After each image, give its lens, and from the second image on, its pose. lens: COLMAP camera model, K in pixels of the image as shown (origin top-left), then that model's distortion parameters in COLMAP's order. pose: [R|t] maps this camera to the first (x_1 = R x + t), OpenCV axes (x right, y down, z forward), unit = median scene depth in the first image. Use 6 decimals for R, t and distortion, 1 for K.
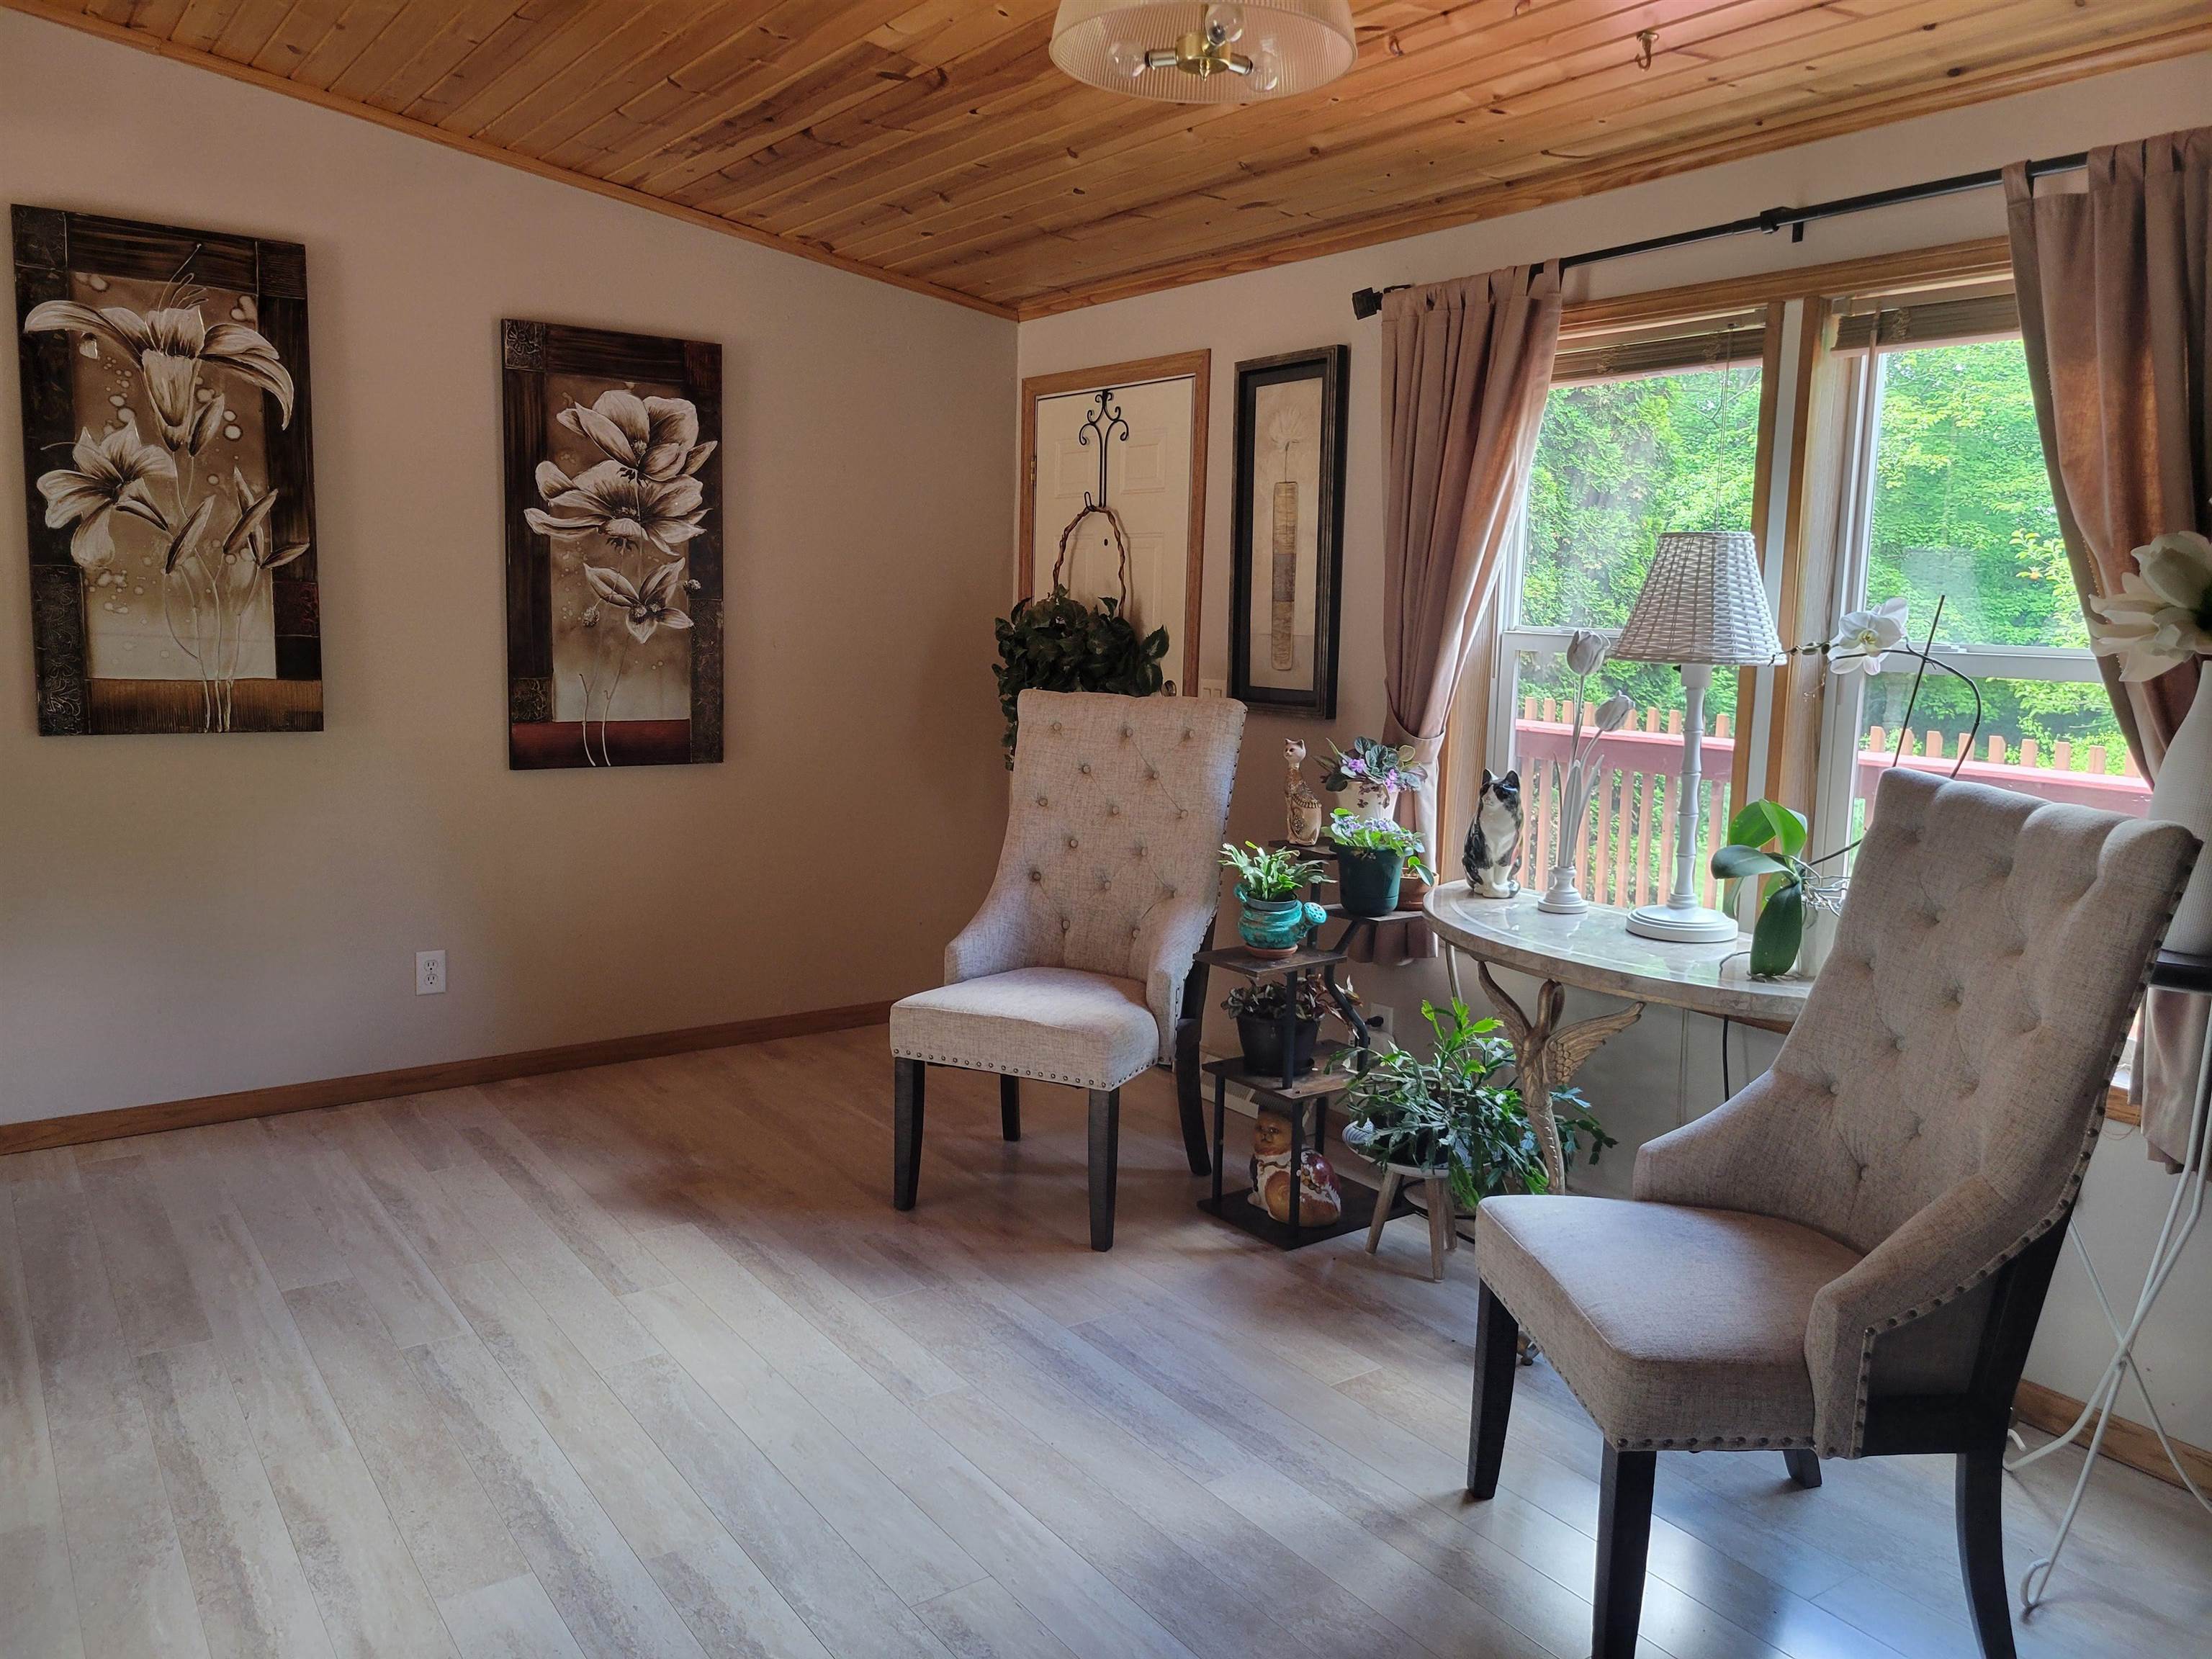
lens RADIAL K [[1659.5, 0, 1098.3], [0, 1659.5, 806.4], [0, 0, 1]] dist [0.046059, -0.029156]
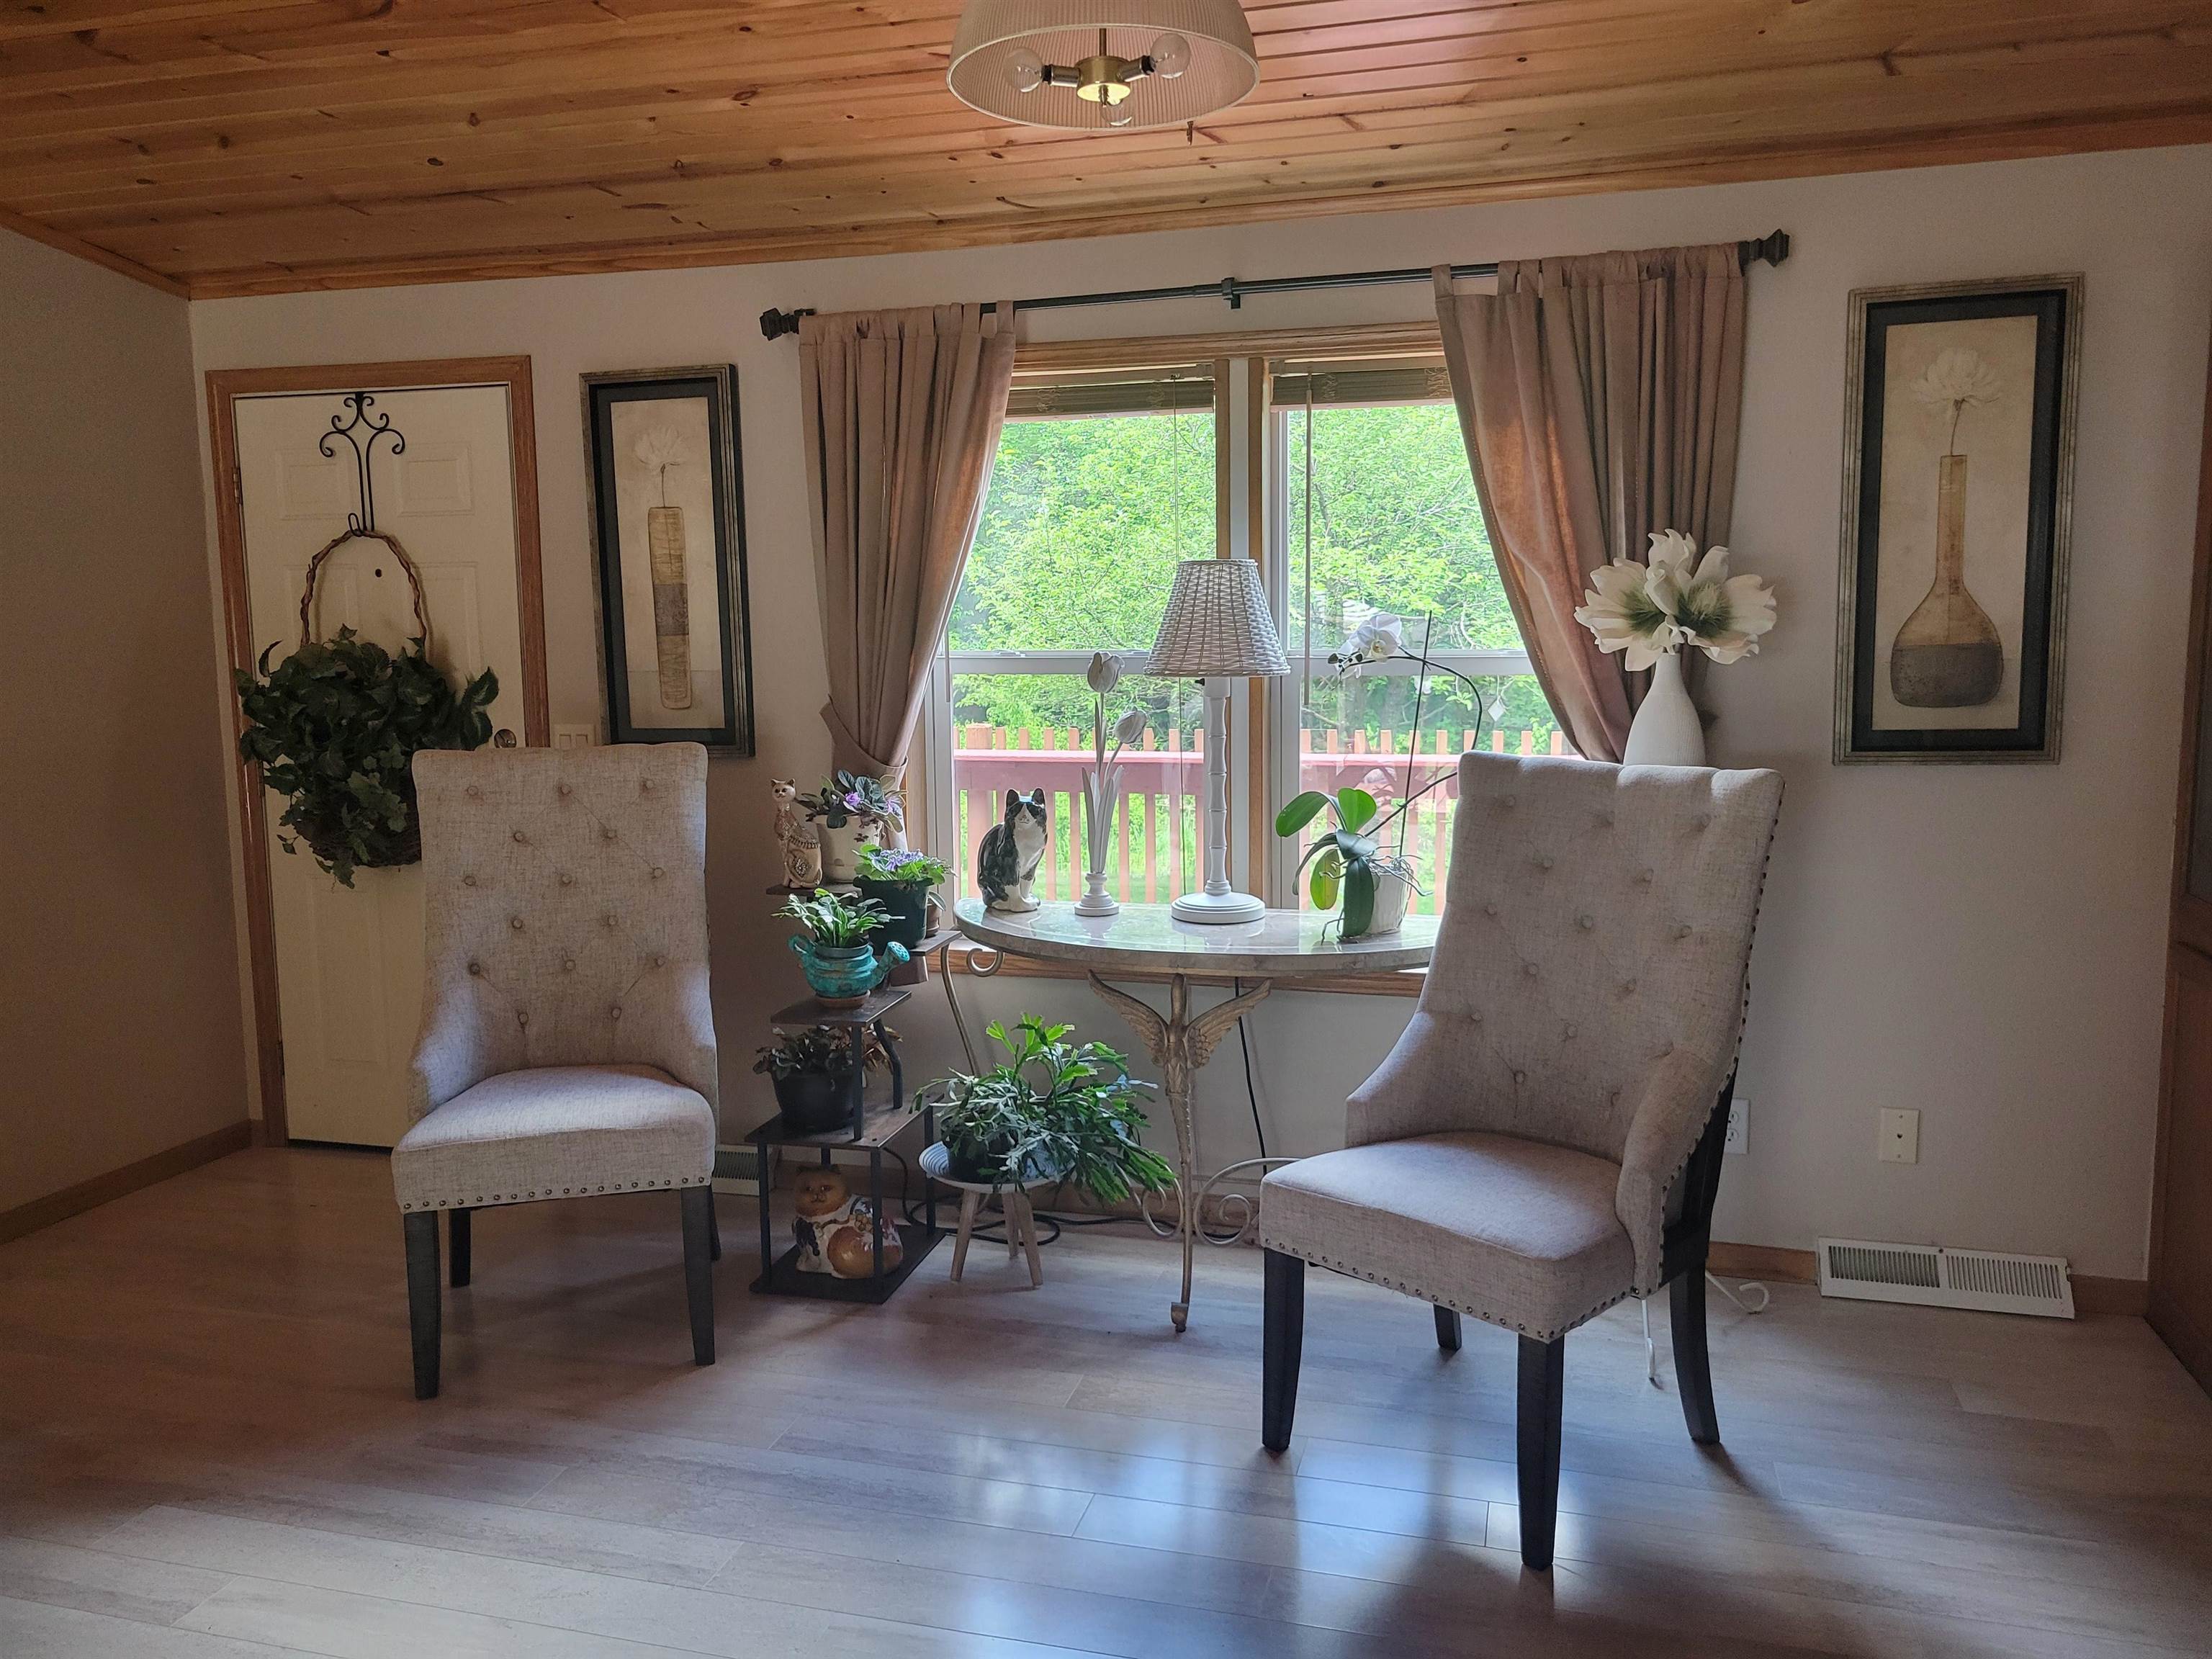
lens RADIAL K [[1659.5, 0, 1111.2], [0, 1659.5, 824.5], [0, 0, 1]] dist [0.046059, -0.029156]
pose [[0.776118, -0.109885, 0.620940, -0.355361], [0.110339, 0.993173, 0.037843, -0.031972], [-0.620859, 0.039143, 0.782944, 0.147733]]
